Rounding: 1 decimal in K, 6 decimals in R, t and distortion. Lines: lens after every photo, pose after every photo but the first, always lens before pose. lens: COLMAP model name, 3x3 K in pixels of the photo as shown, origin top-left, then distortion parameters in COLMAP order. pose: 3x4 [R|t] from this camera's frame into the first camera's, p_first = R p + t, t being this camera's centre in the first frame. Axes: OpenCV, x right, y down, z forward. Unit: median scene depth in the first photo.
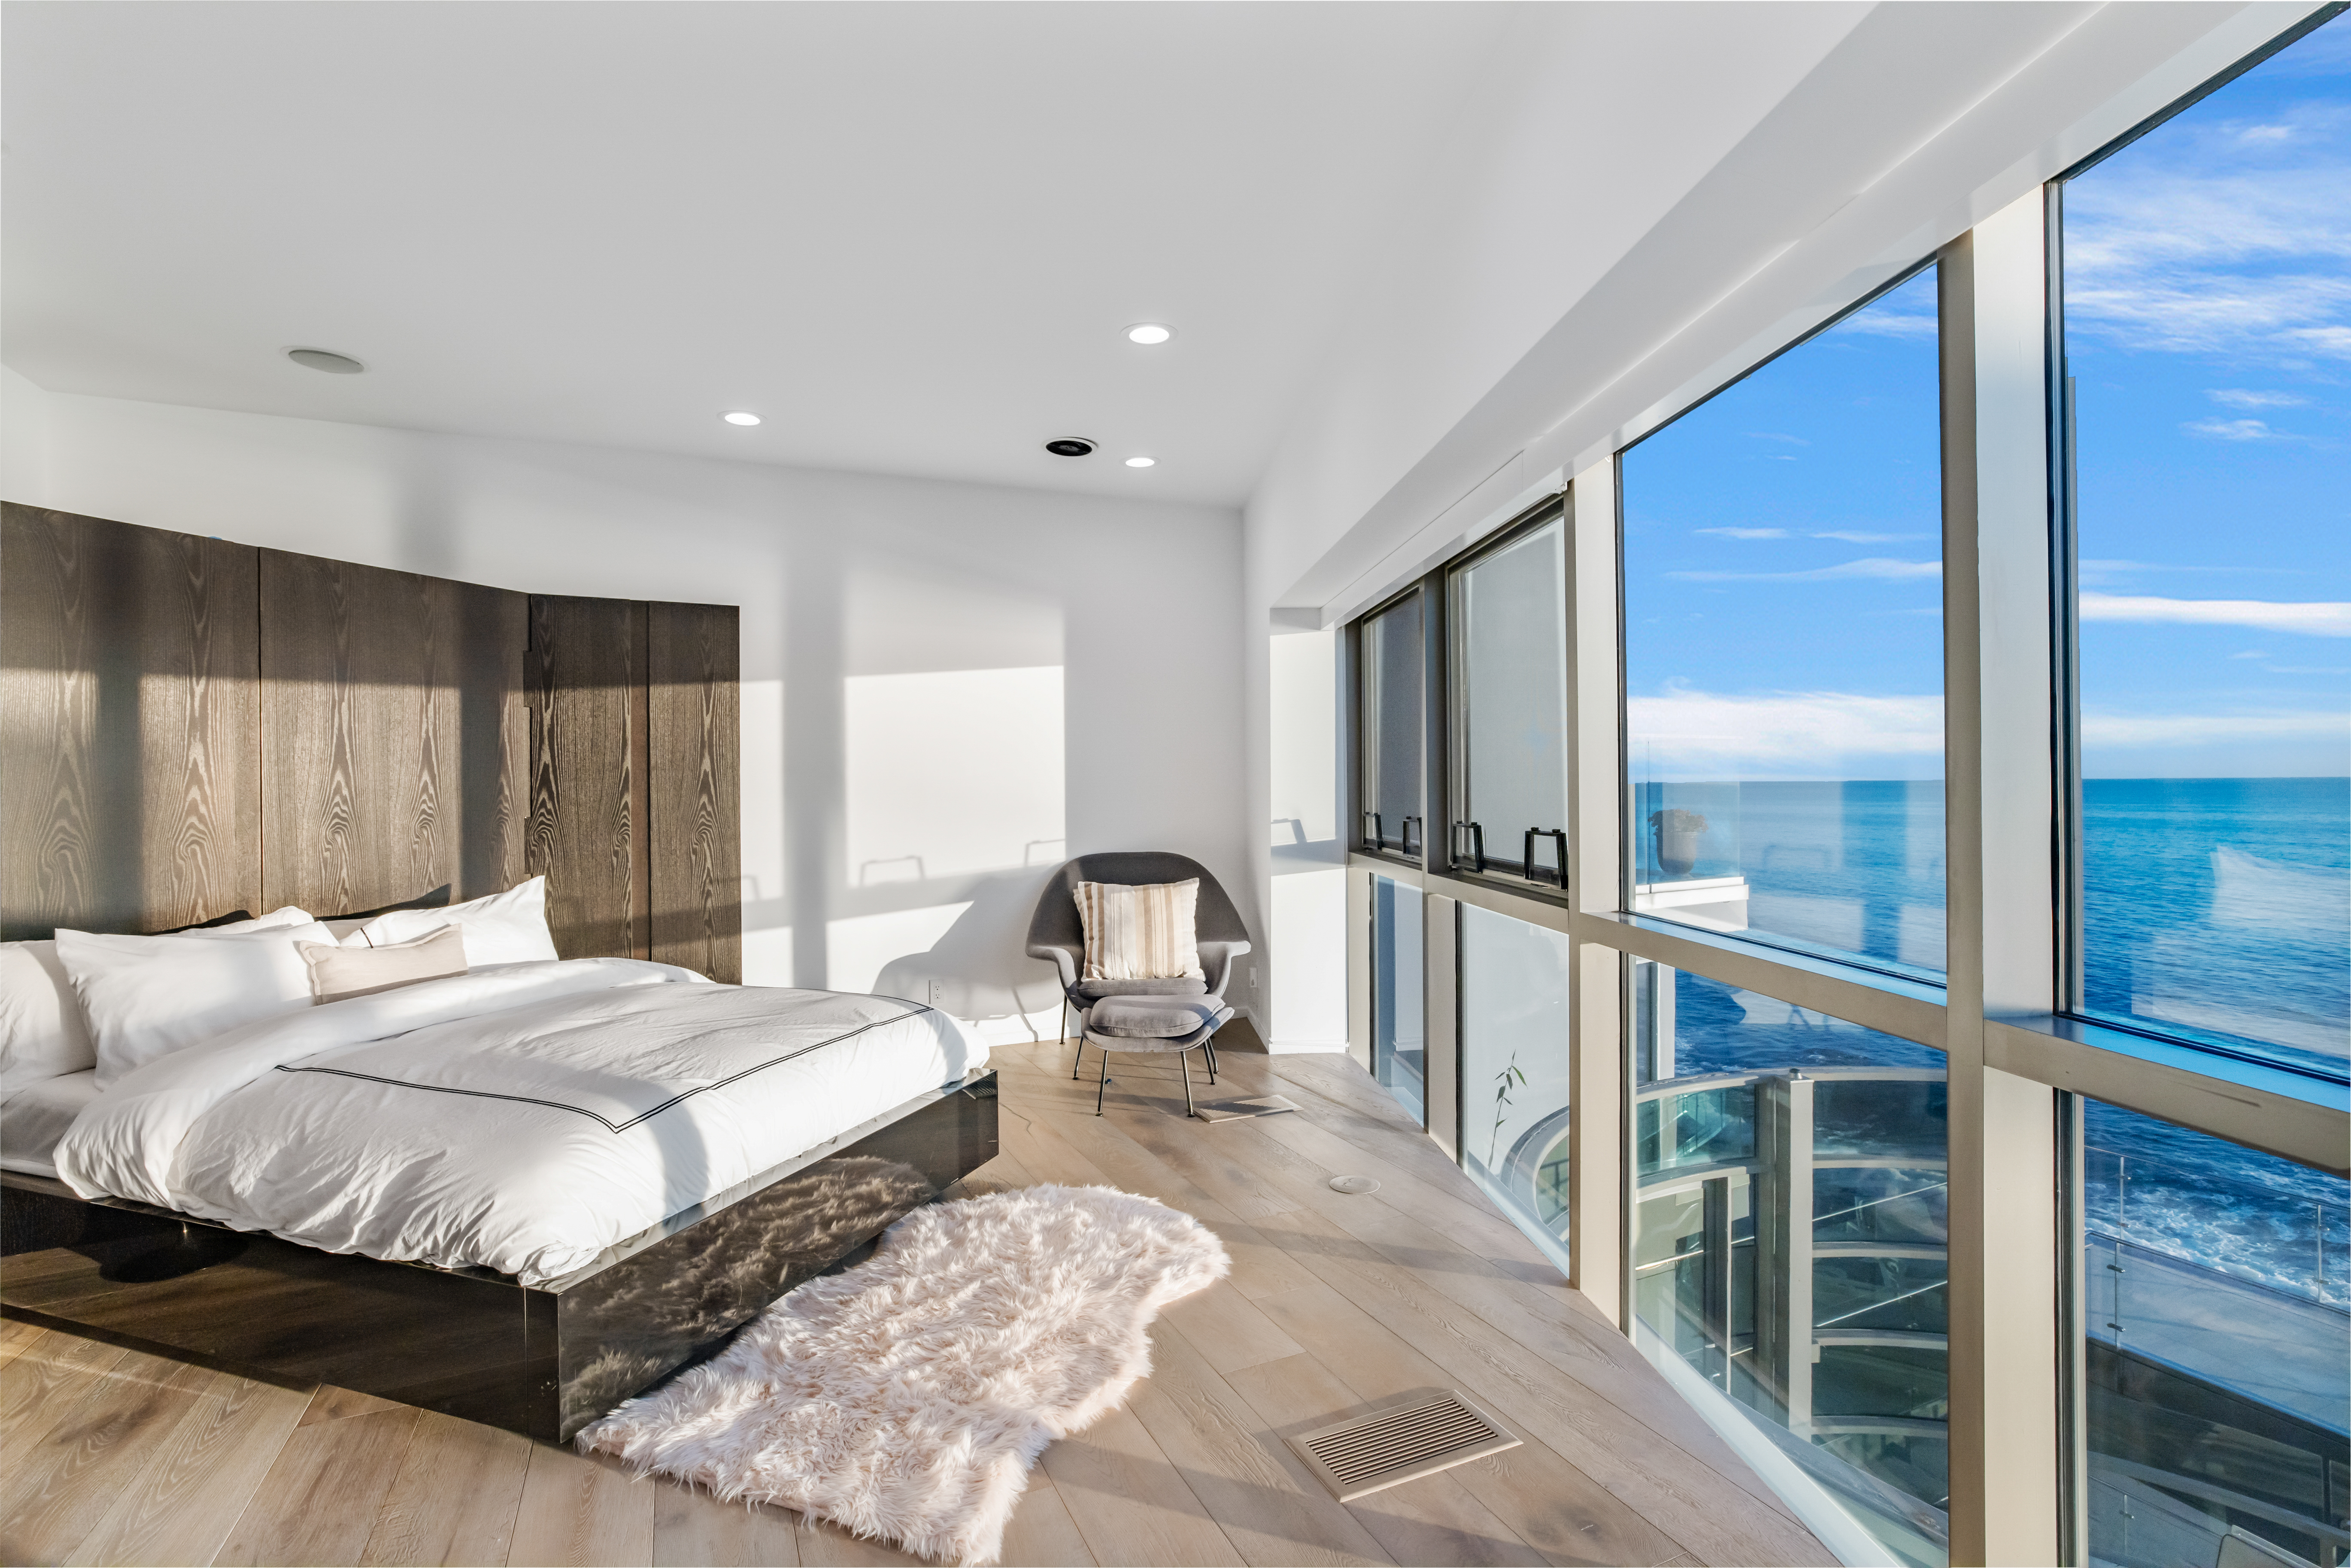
lens RADIAL K [[1138.3, 0, 1166.7], [0, 1138.3, 785.0], [0, 0, 1]] dist [0.003579, 0.000200]
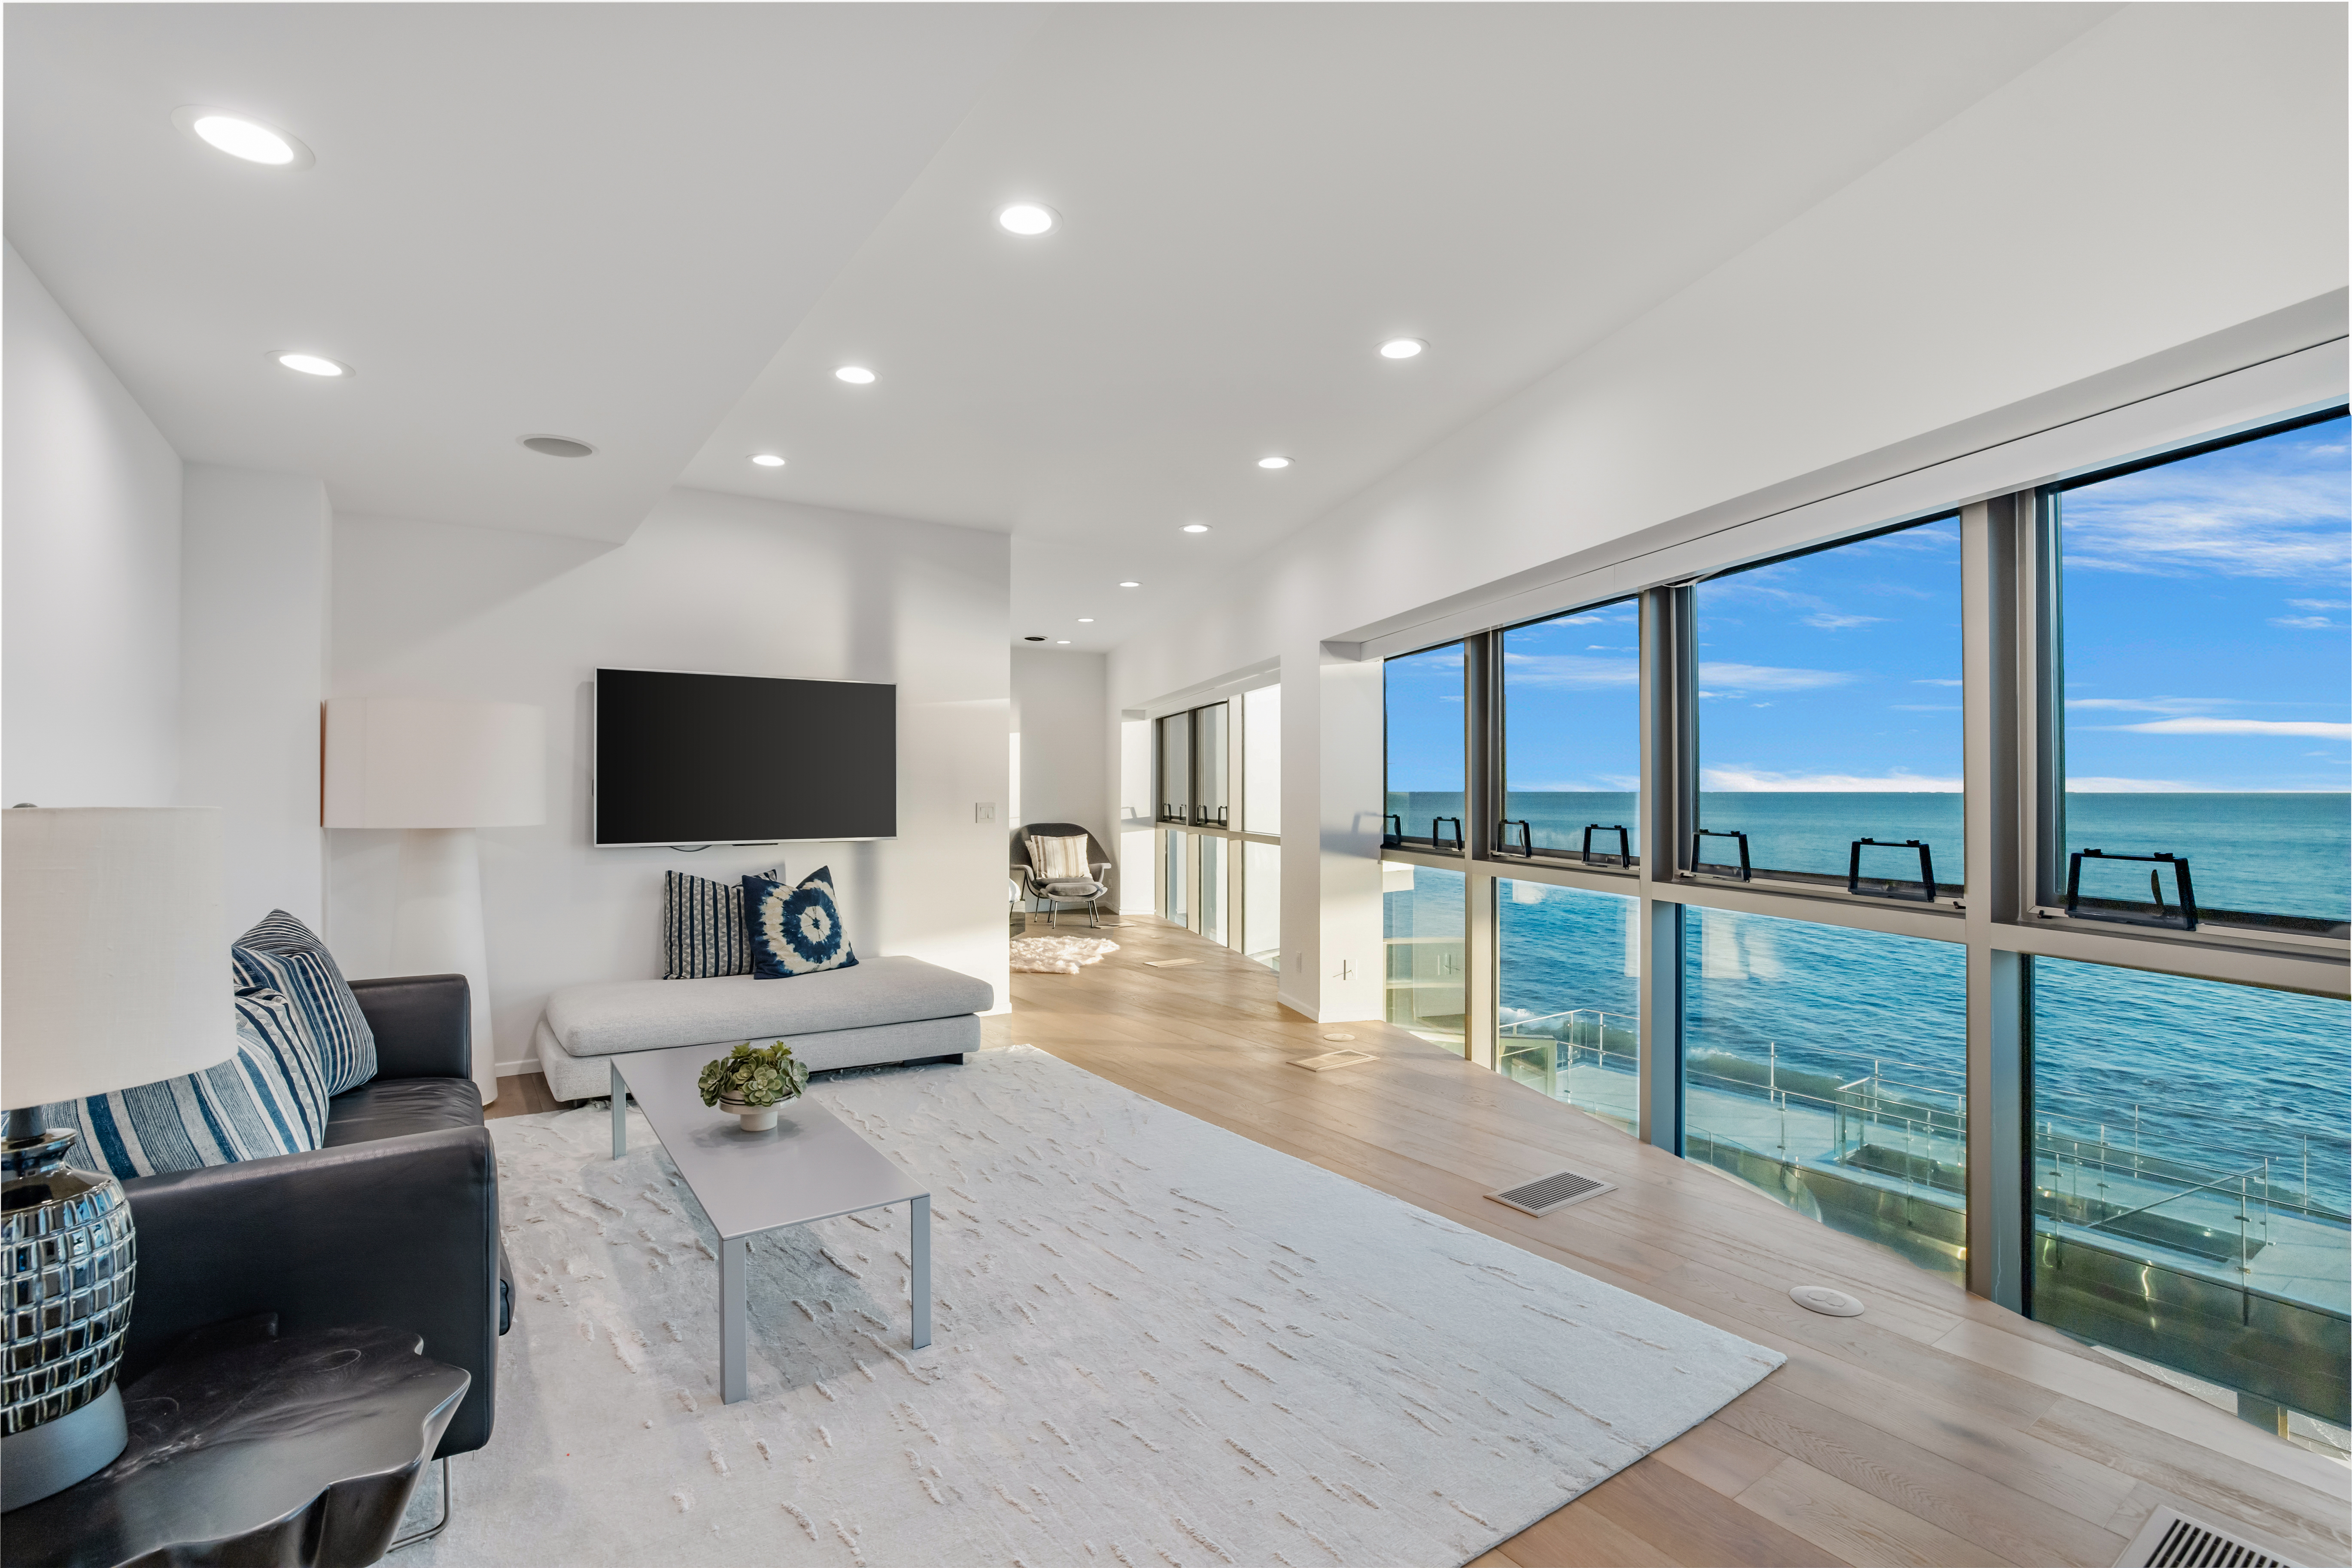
lens RADIAL K [[1077.6, 0, 1176.3], [0, 1077.6, 783.8], [0, 0, 1]] dist [0.000003, 0.000000]
pose [[0.981639, 0.015252, 0.190137, -0.201891], [-0.014287, 0.999877, -0.006445, -0.002898], [-0.190212, 0.003610, 0.981736, -1.065933]]
